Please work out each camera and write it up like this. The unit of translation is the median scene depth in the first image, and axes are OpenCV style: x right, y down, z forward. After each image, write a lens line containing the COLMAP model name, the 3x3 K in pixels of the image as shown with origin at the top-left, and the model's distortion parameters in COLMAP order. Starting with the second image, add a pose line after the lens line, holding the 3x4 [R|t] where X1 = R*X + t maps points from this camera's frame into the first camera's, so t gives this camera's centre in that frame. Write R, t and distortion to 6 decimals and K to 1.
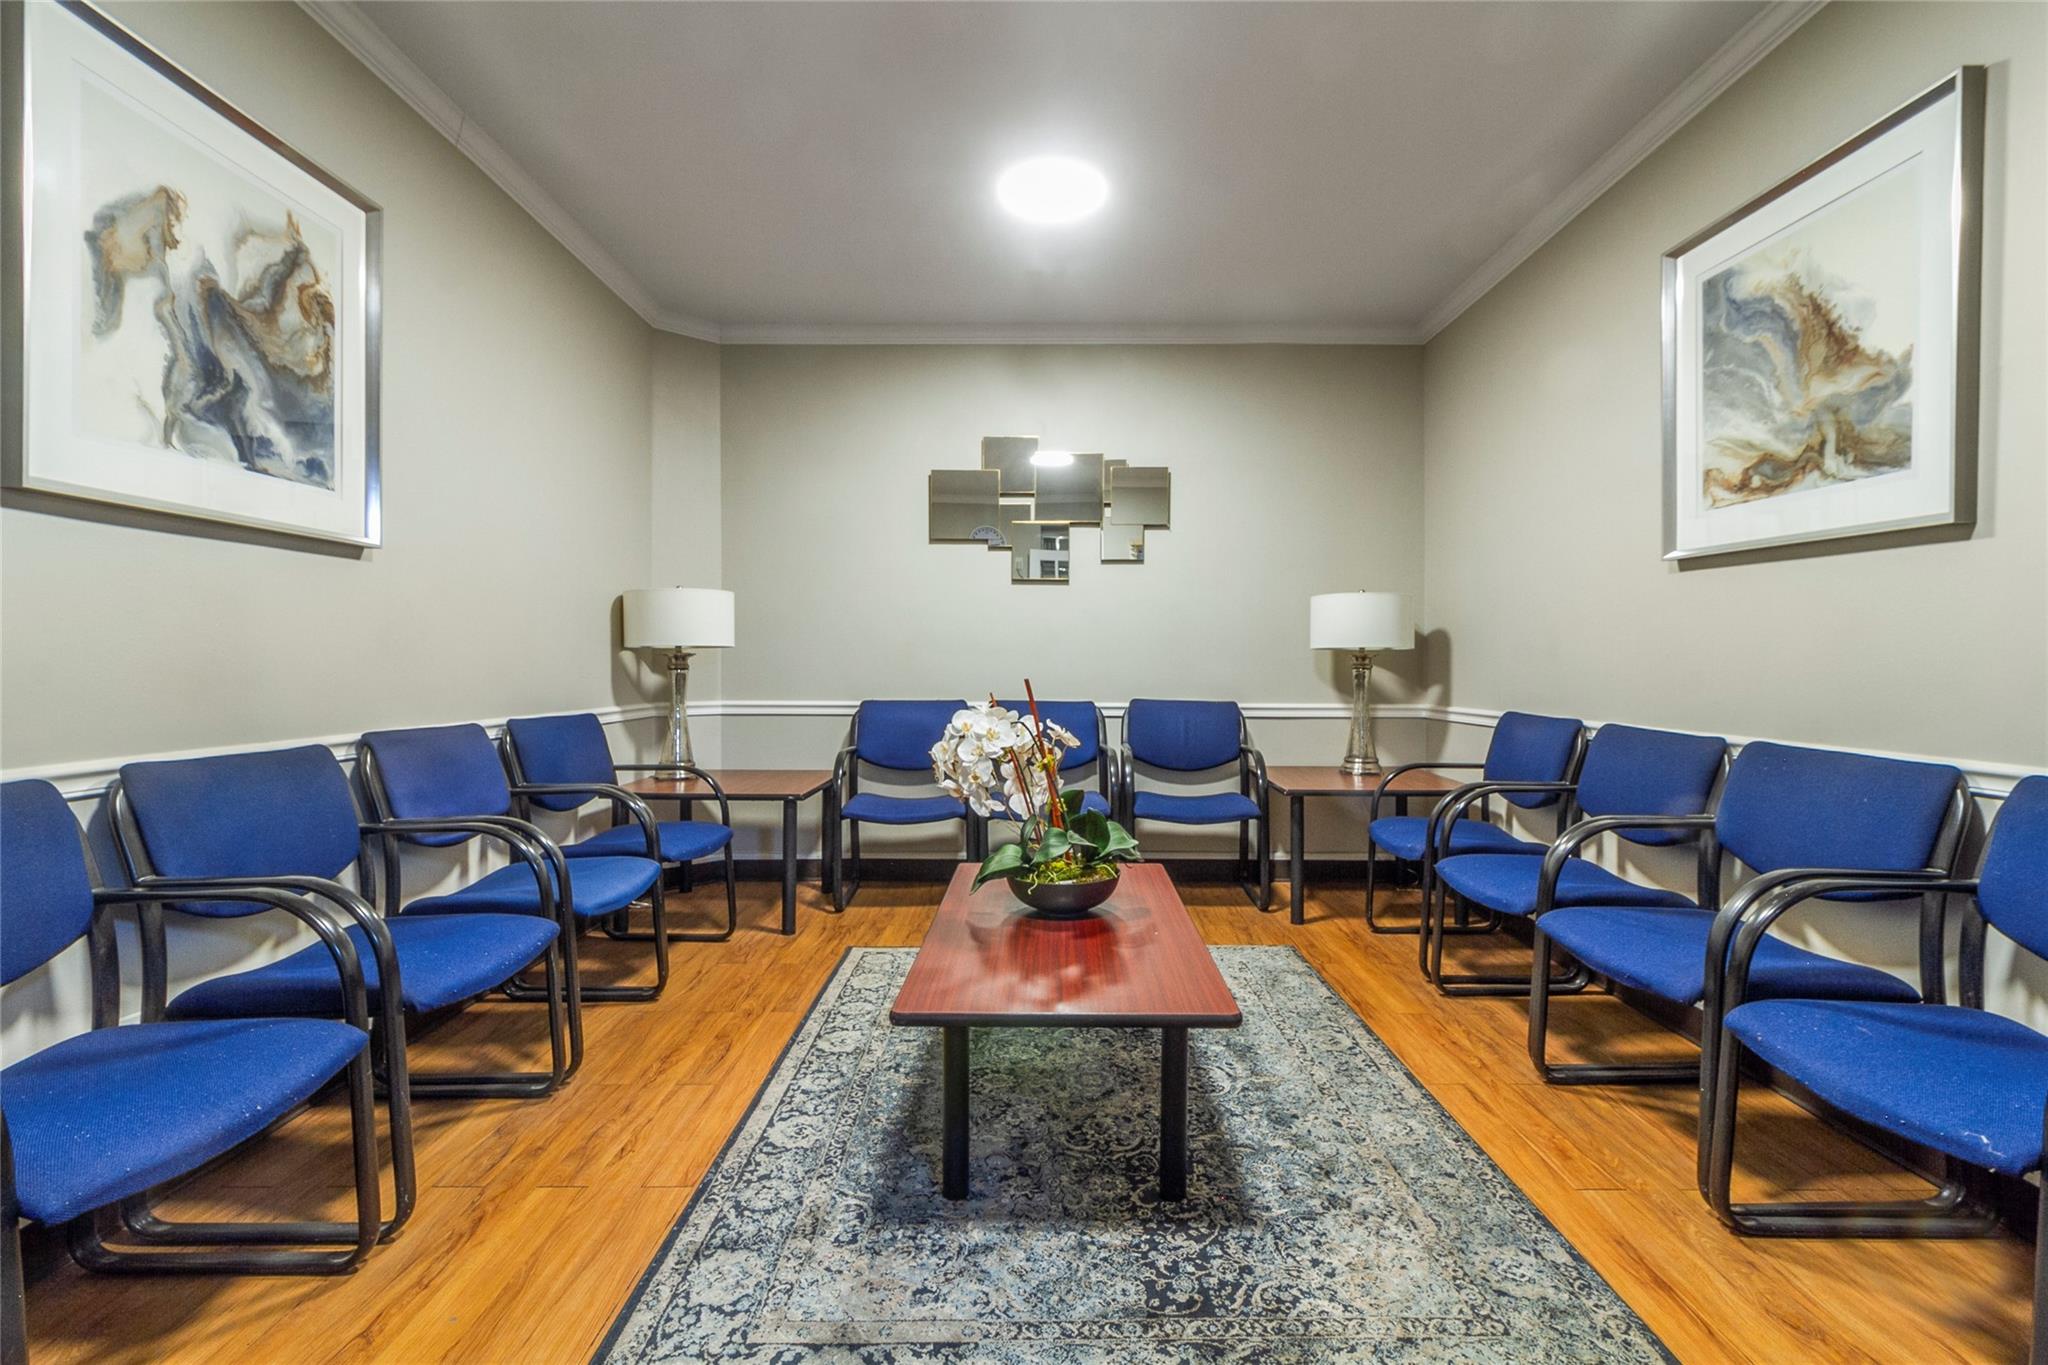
lens RADIAL K [[938.8, 0, 1058.2], [0, 938.8, 680.6], [0, 0, 1]] dist [0.005816, -0.000078]
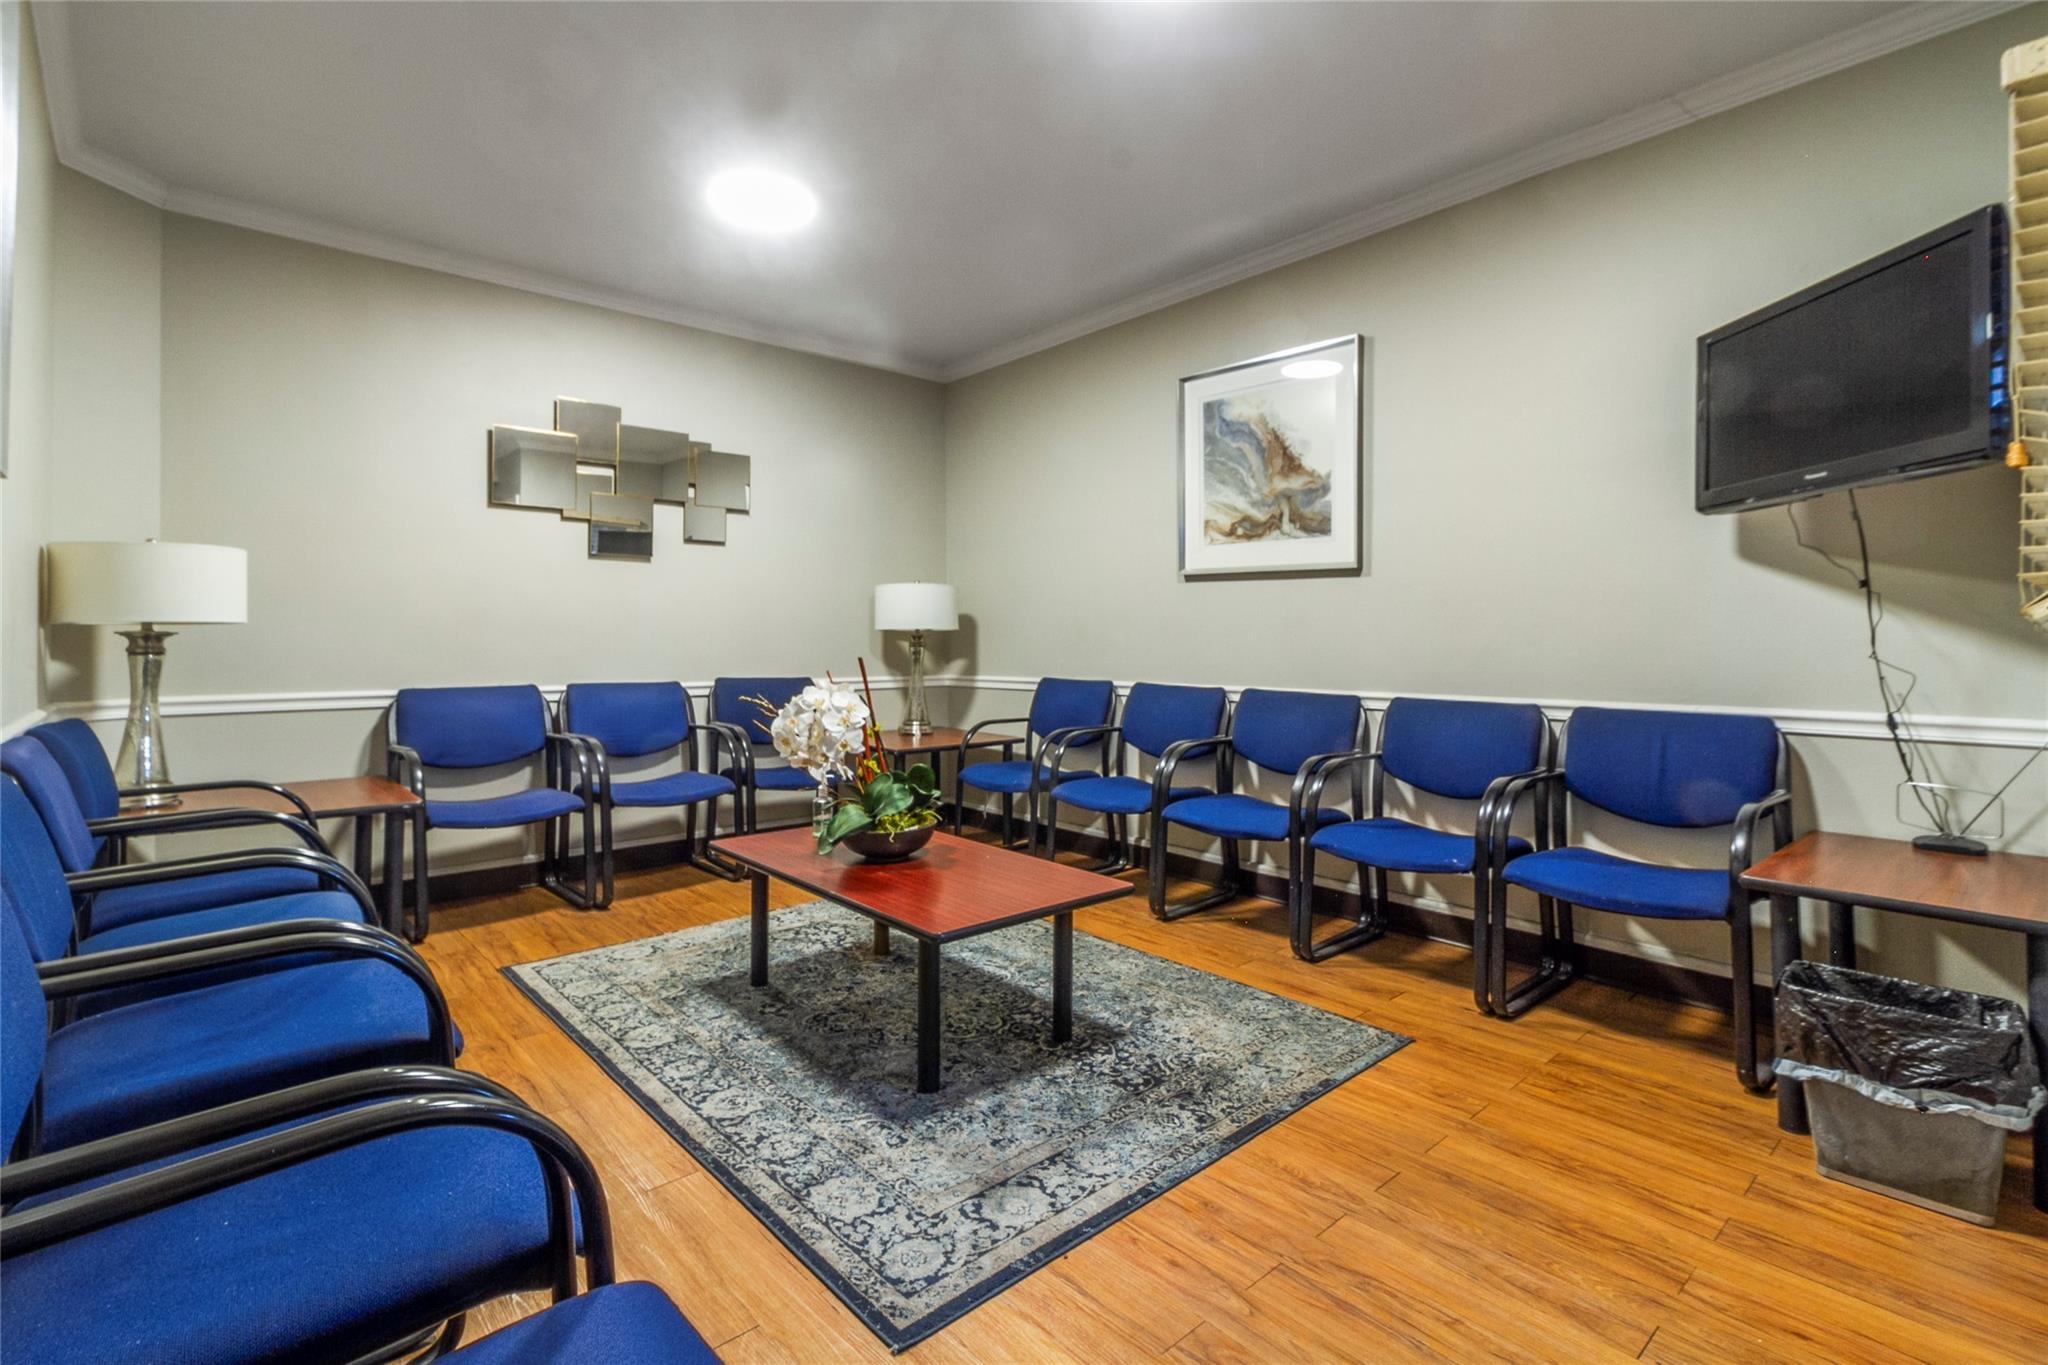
lens RADIAL K [[938.8, 0, 1047.6], [0, 938.8, 634.0], [0, 0, 1]] dist [0.005816, -0.000078]
pose [[0.746151, 0.001779, 0.665775, -0.688424], [0.015509, 0.999679, -0.020052, -0.003892], [-0.665596, 0.025287, 0.745883, -0.002184]]
